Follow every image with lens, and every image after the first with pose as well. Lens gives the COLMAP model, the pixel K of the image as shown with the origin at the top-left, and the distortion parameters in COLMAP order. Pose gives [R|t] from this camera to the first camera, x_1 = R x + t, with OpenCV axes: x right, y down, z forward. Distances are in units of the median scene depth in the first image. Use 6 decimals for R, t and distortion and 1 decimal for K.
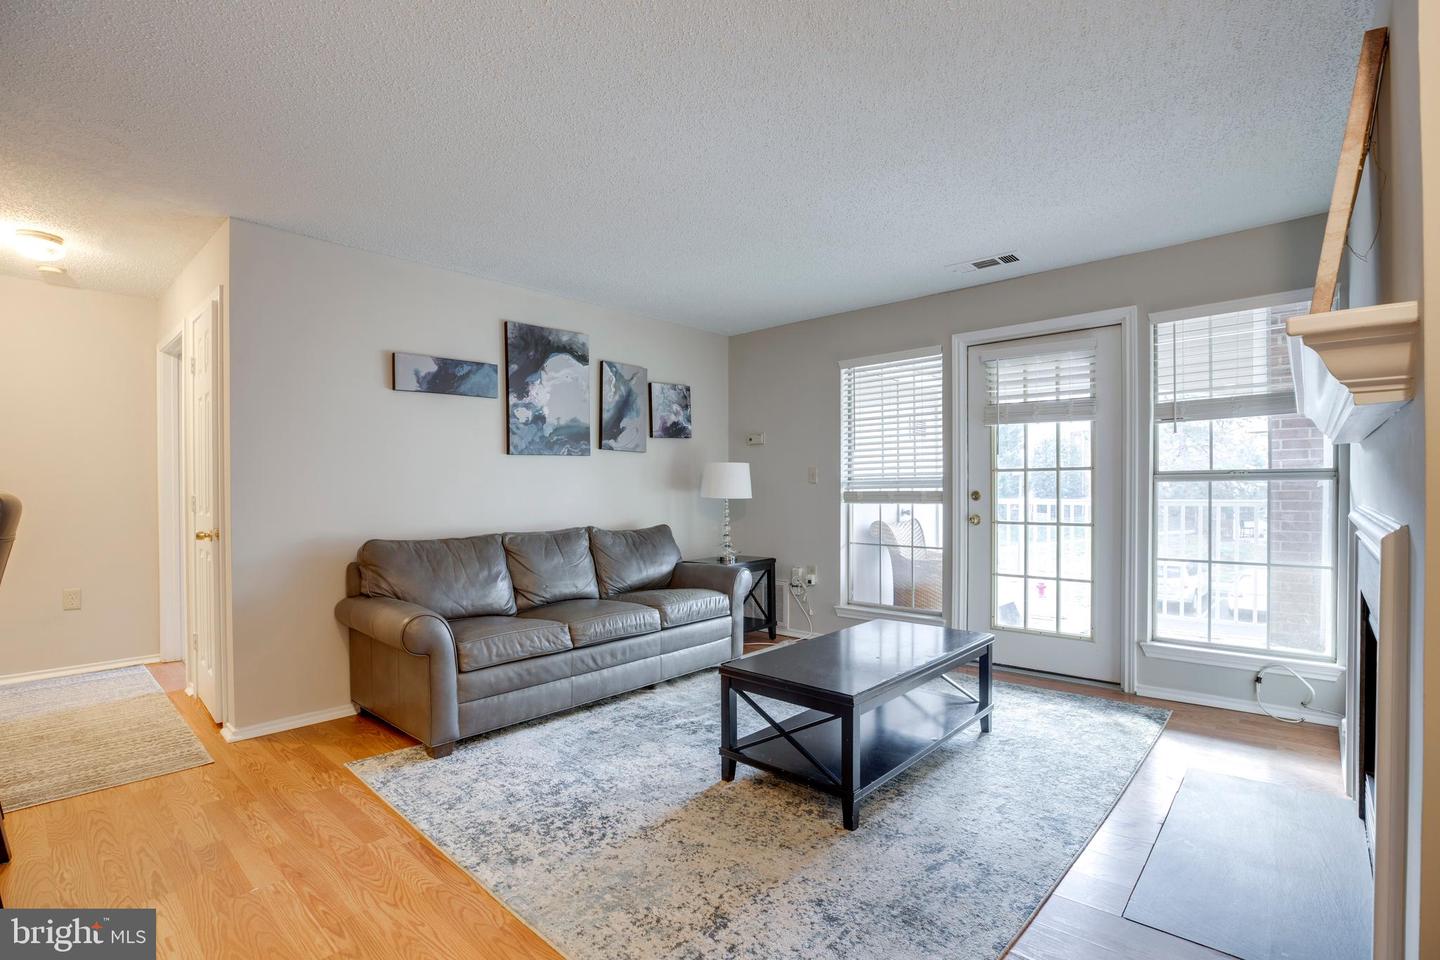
lens RADIAL K [[674.5, 0, 733.5], [0, 674.5, 486.8], [0, 0, 1]] dist [-0.025908, 0.000236]
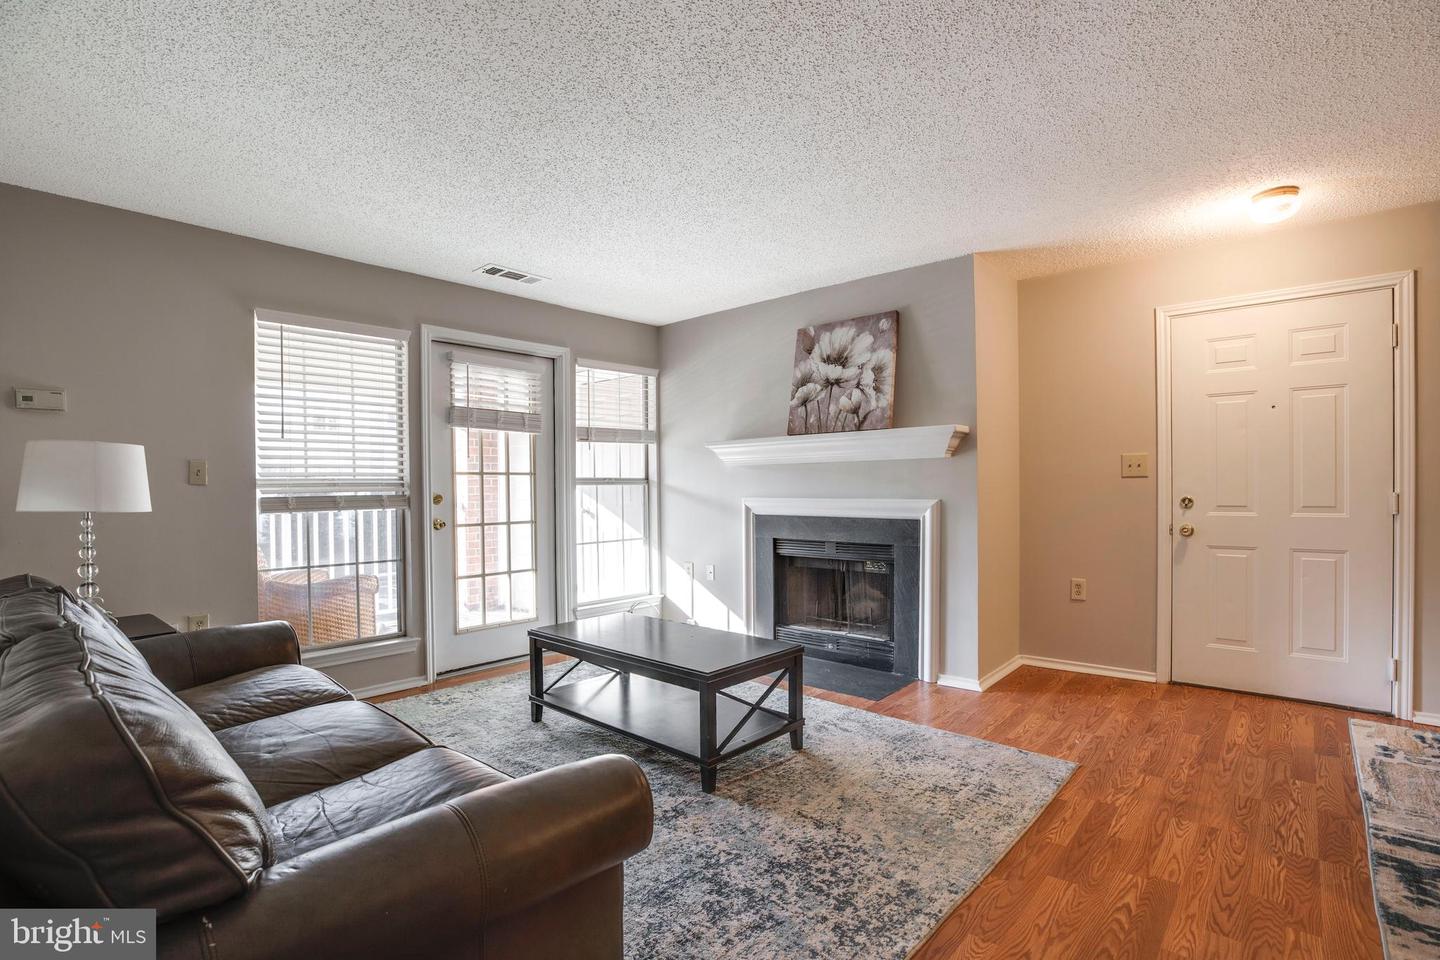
lens RADIAL K [[674.5, 0, 733.5], [0, 674.5, 486.8], [0, 0, 1]] dist [-0.025908, 0.000236]
pose [[-0.009663, 0.006067, 0.999935, -0.704237], [0.008316, 0.999948, -0.005986, 0.005855], [-0.999919, 0.008257, -0.009713, 0.705315]]
